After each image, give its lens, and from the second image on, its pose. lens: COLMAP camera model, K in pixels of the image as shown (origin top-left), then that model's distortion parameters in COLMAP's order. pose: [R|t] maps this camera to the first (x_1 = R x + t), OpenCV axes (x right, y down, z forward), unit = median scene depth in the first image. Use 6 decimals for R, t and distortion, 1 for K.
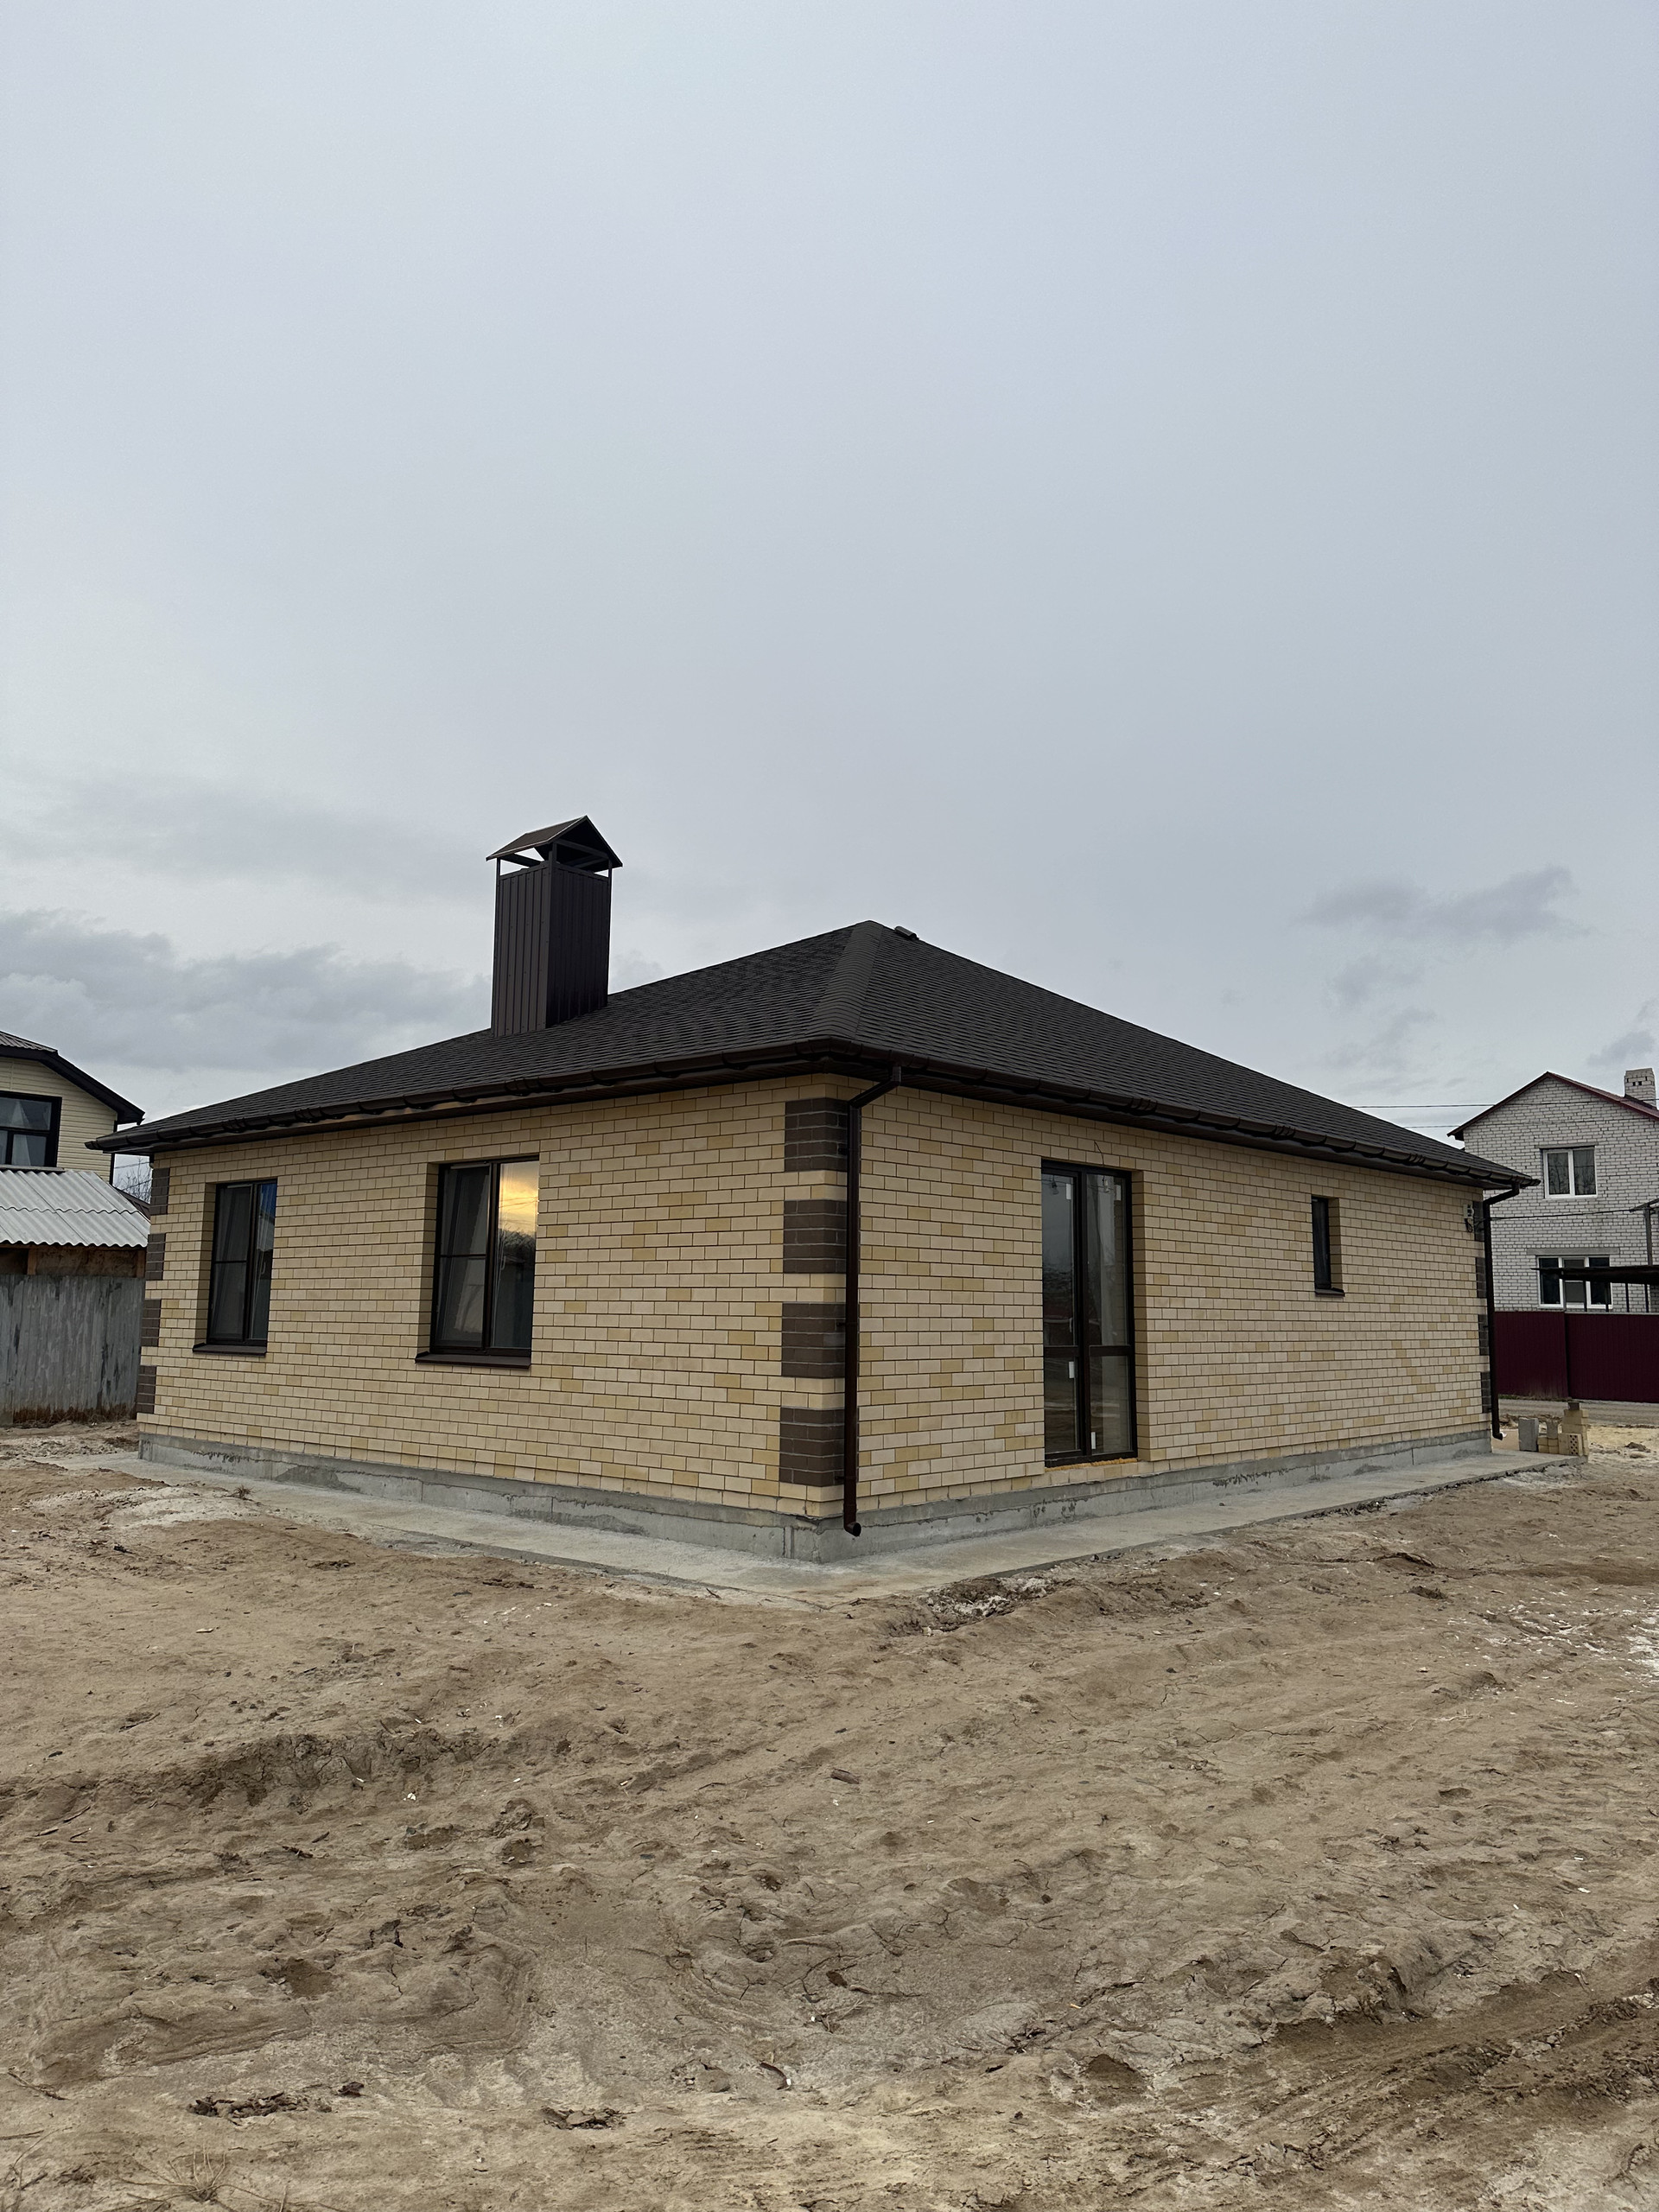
lens RADIAL K [[1555.7, 0, 829.5], [0, 1555.7, 1106.0], [0, 0, 1]] dist [0.198897, -0.444464]
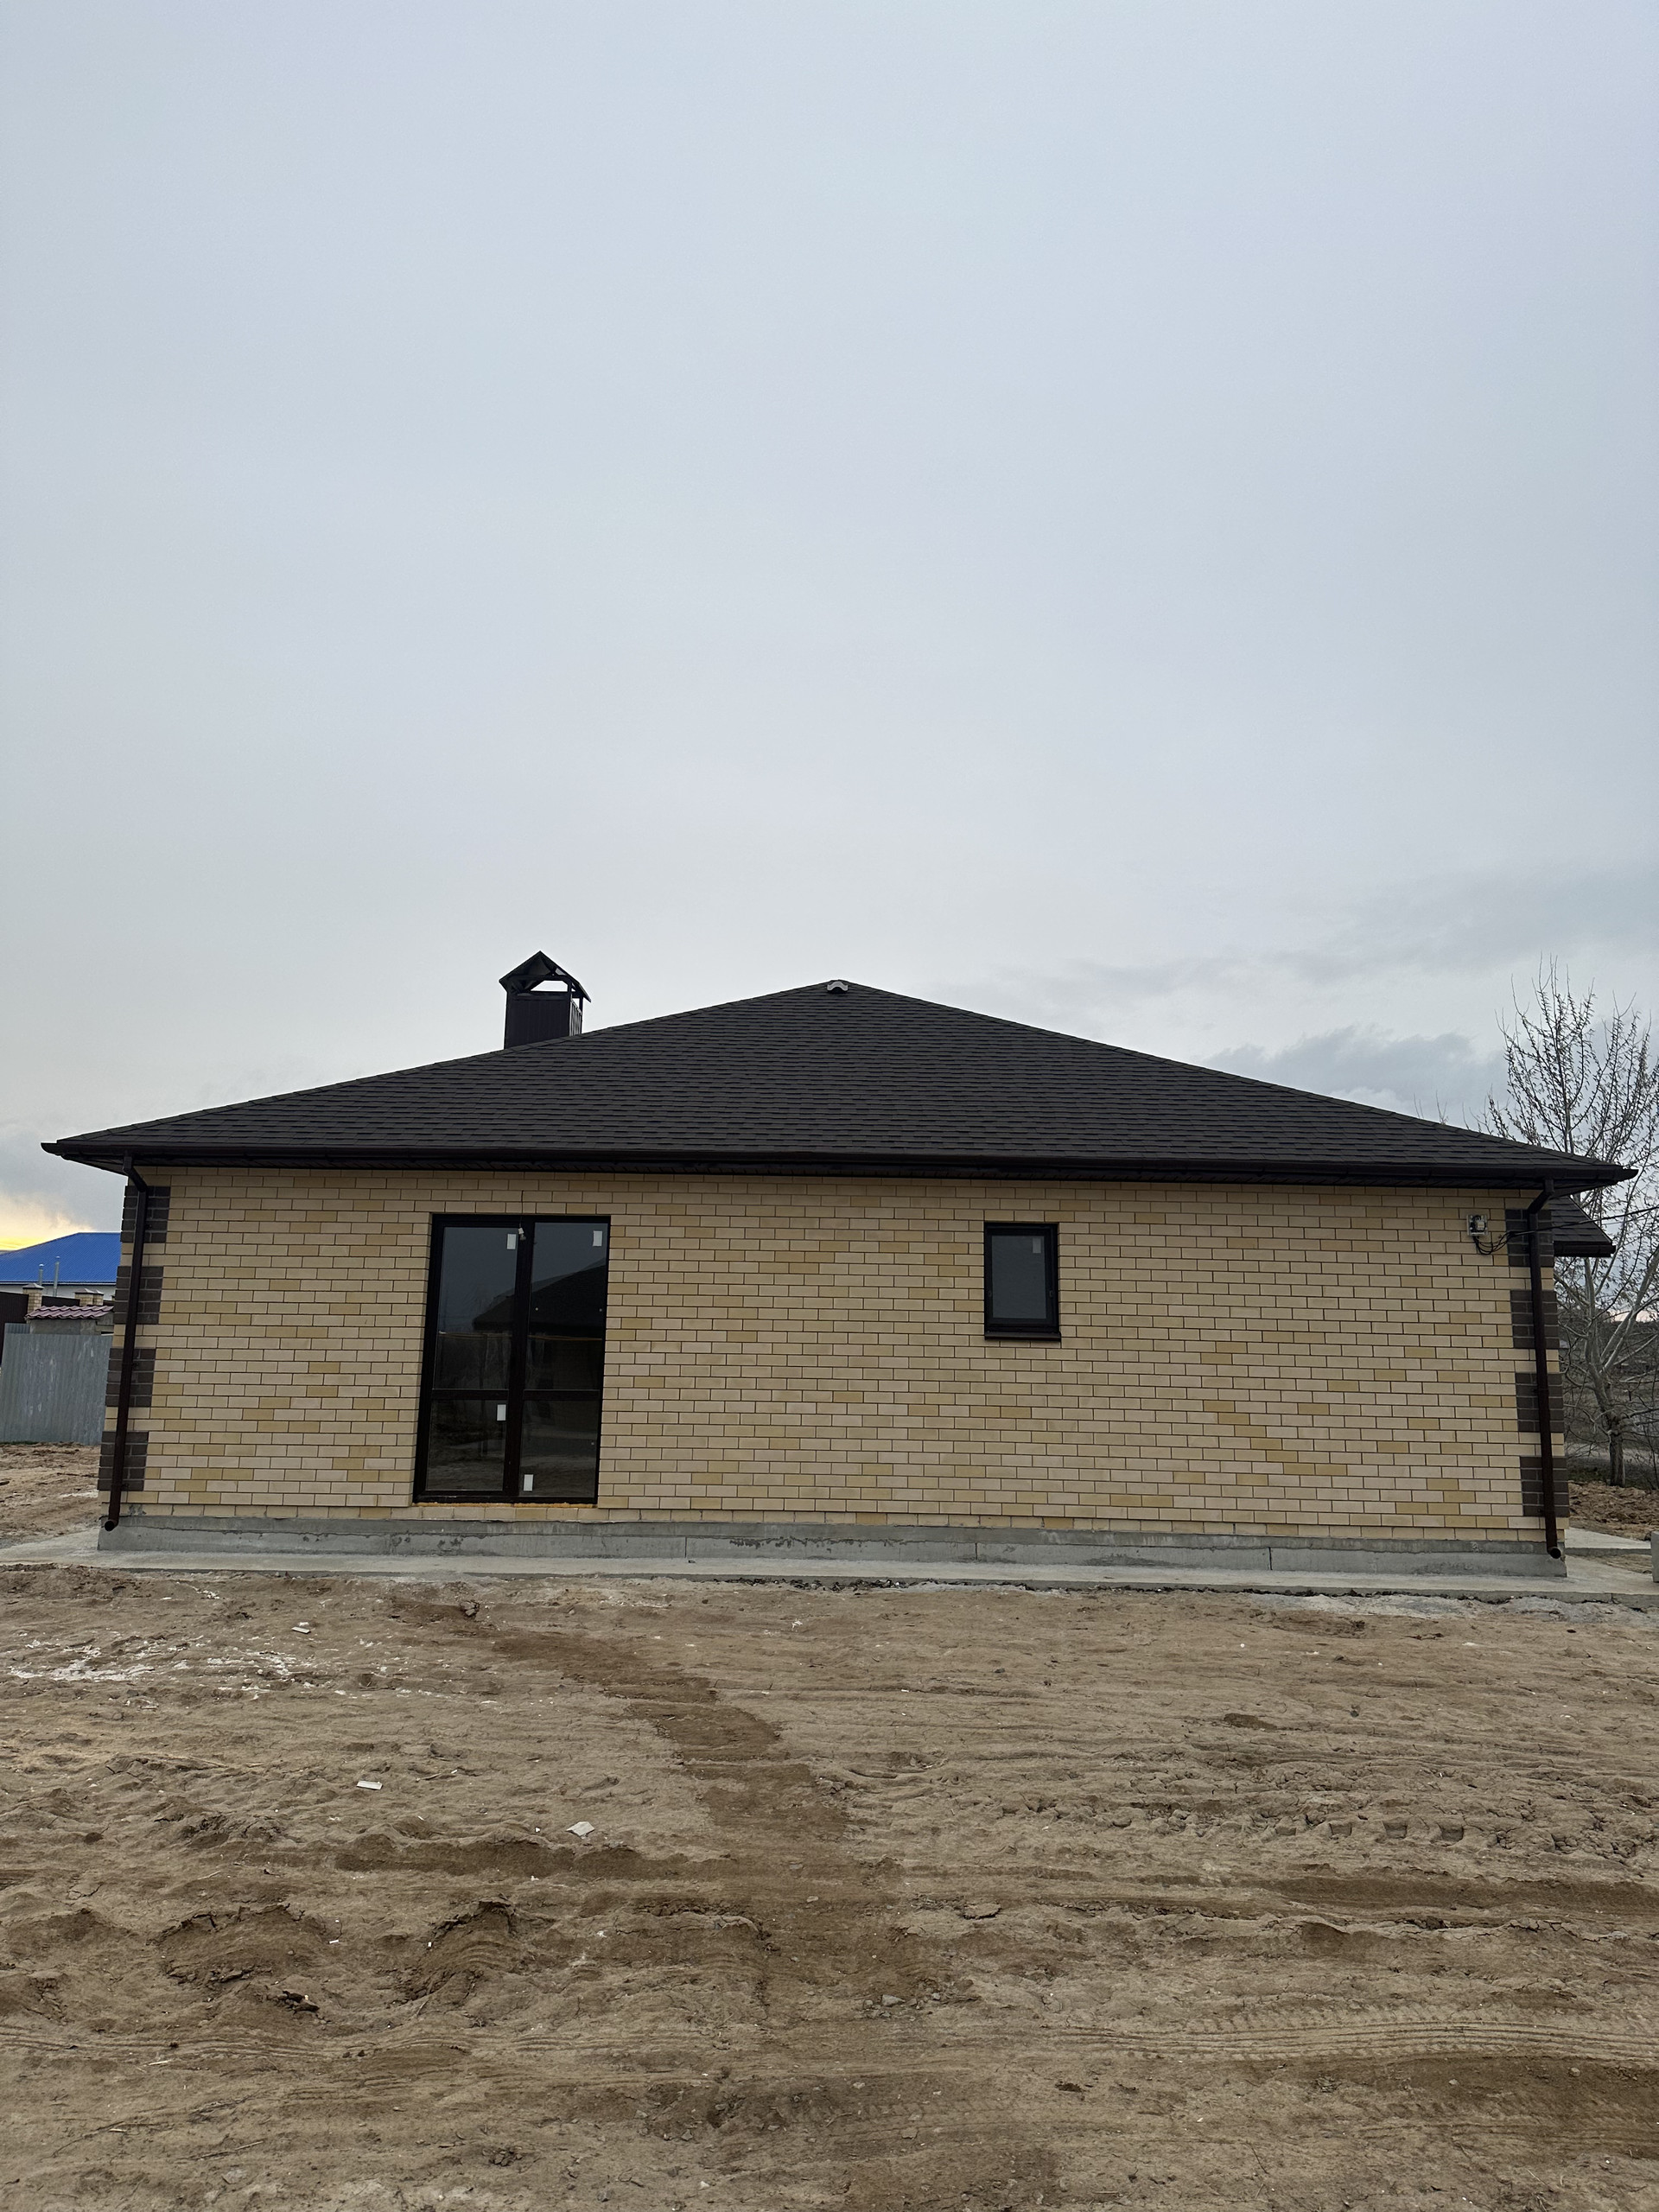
lens RADIAL K [[1555.7, 0, 829.5], [0, 1555.7, 1106.0], [0, 0, 1]] dist [0.198897, -0.444464]
pose [[0.655643, -0.129567, -0.743871, 1.047291], [0.085122, 0.991570, -0.097685, 0.082009], [0.750257, 0.000727, 0.661146, 0.444313]]
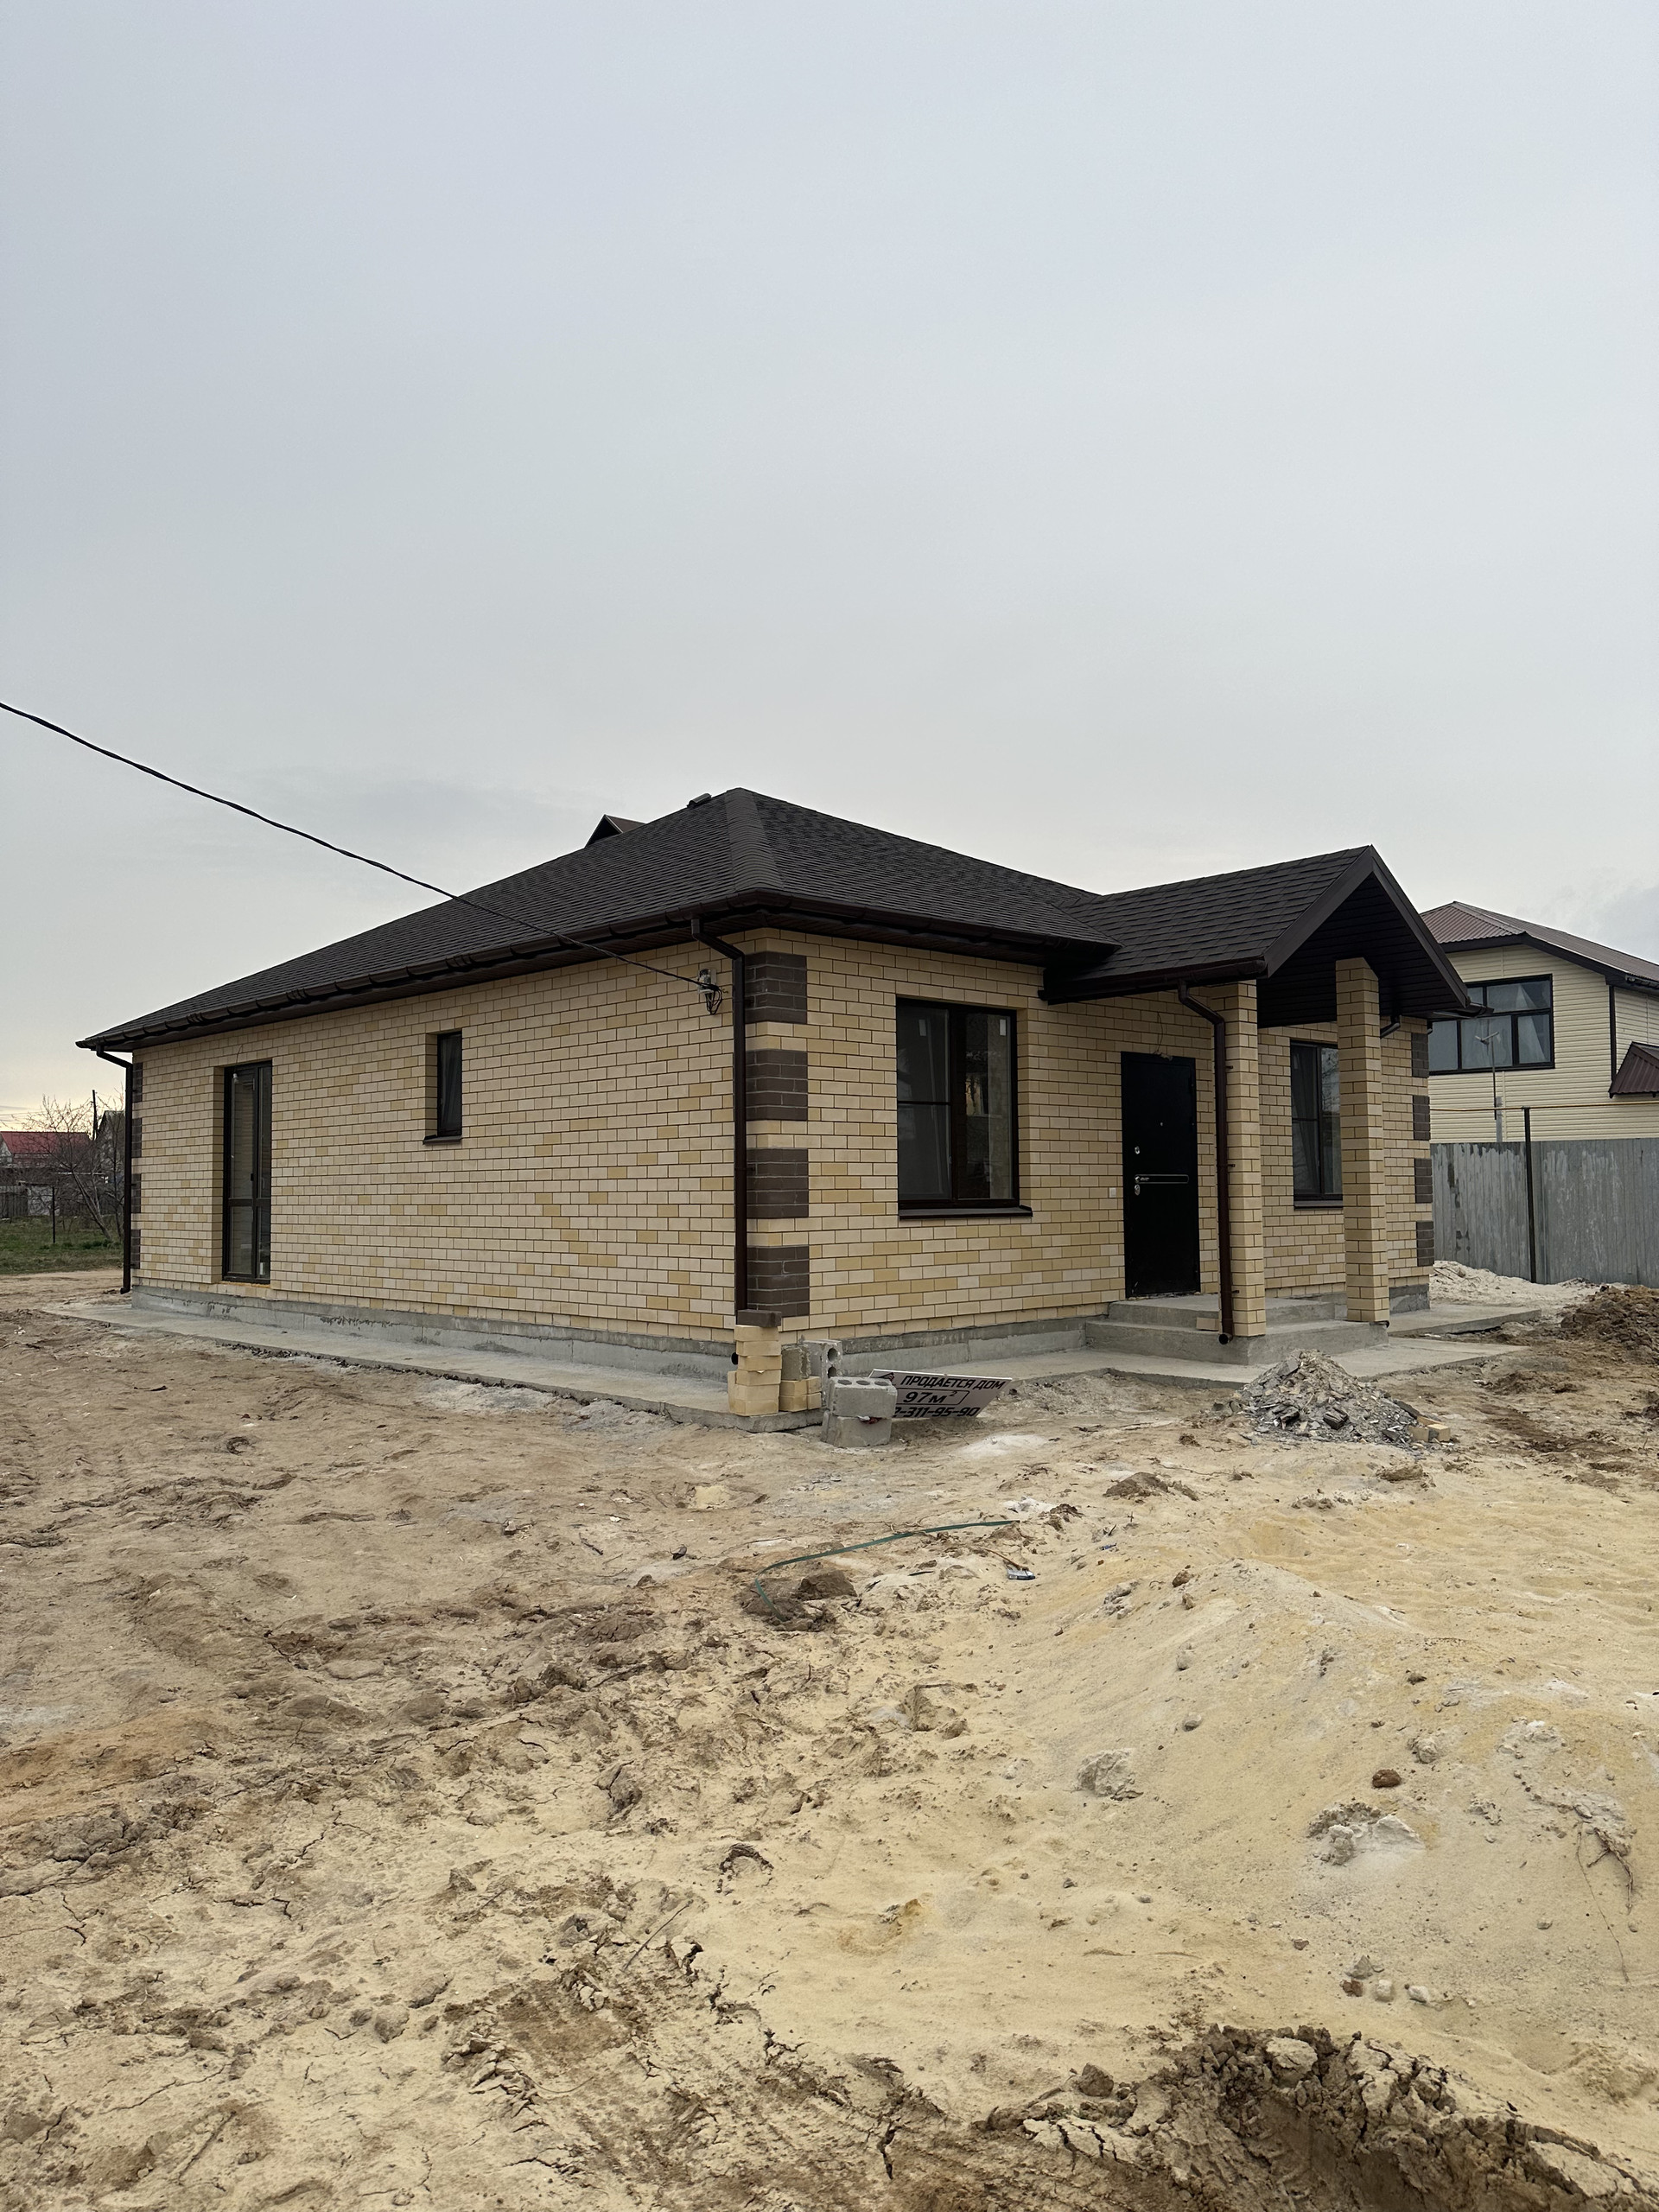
lens RADIAL K [[1555.7, 0, 829.5], [0, 1555.7, 1106.0], [0, 0, 1]] dist [0.198897, -0.444464]
pose [[-0.104072, -0.054134, -0.993095, 1.383033], [0.142203, 0.987449, -0.068728, 0.225834], [0.984351, -0.148374, -0.095067, 1.540872]]
